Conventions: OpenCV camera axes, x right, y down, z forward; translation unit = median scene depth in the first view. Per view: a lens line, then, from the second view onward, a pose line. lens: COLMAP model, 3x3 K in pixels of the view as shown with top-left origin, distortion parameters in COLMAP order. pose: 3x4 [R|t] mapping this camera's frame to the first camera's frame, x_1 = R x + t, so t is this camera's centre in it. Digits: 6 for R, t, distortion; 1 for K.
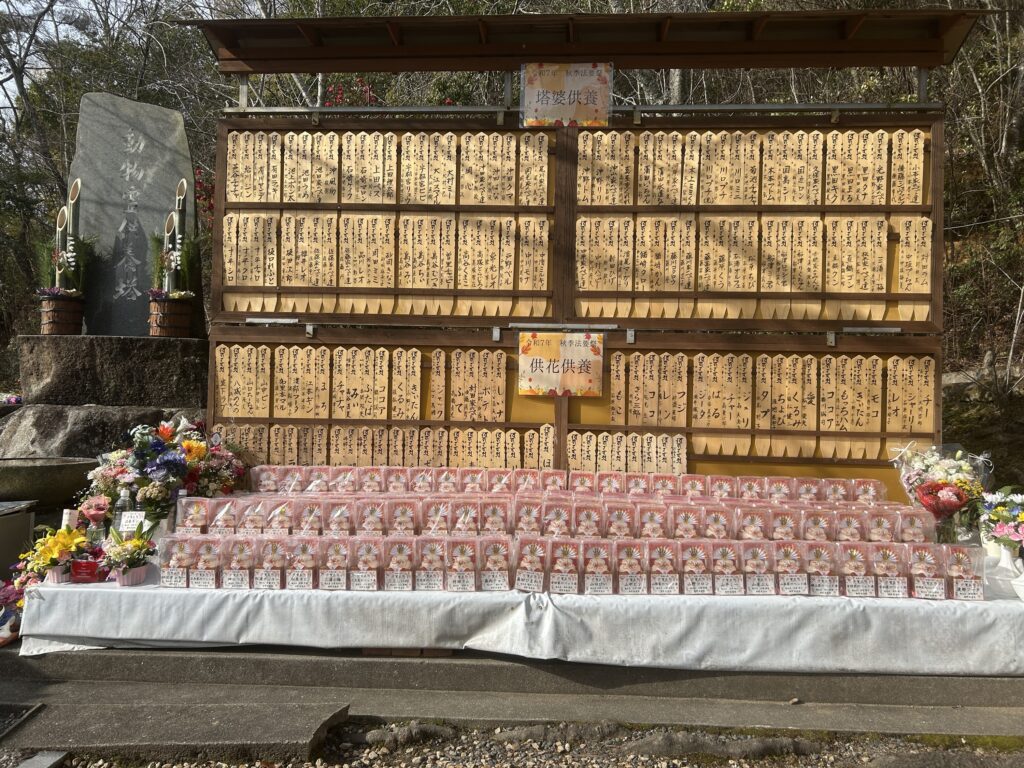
lens RADIAL K [[813.4, 0, 512.0], [0, 813.4, 384.0], [0, 0, 1]] dist [0.041793, -0.068941]
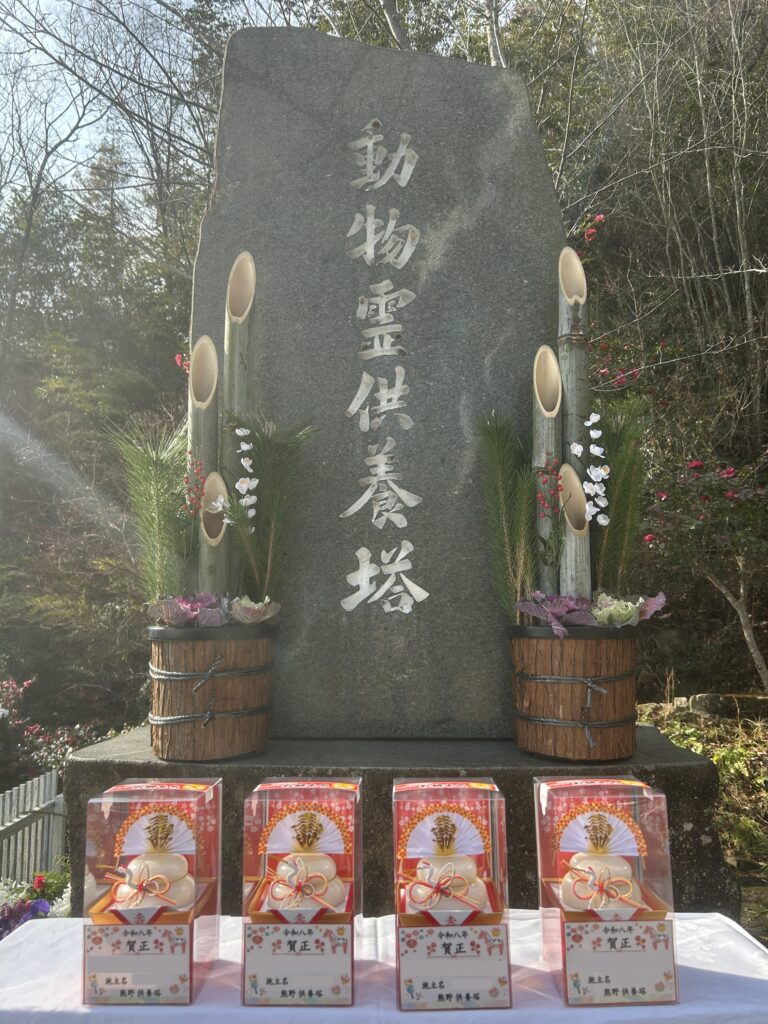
lens RADIAL K [[813.4, 0, 386.7], [0, 813.4, 505.4], [0, 0, 1]] dist [0.041793, -0.068941]
pose [[0.999705, -0.022642, 0.008796, -0.471558], [0.023314, 0.996042, -0.085770, -0.118265], [-0.006819, 0.085950, 0.996276, 0.670048]]
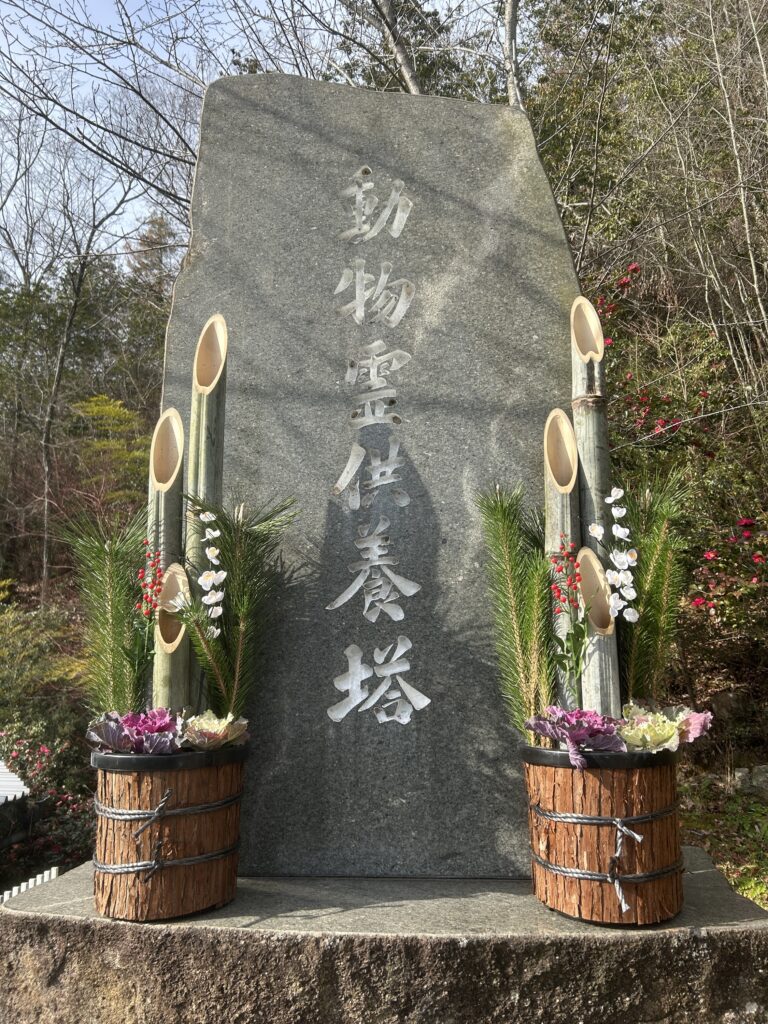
lens RADIAL K [[813.4, 0, 386.7], [0, 813.4, 505.4], [0, 0, 1]] dist [0.041793, -0.068941]
pose [[0.998167, -0.042011, -0.043566, -0.452412], [0.034896, 0.987633, -0.152851, -0.134269], [0.049448, 0.151051, 0.987289, 0.712092]]
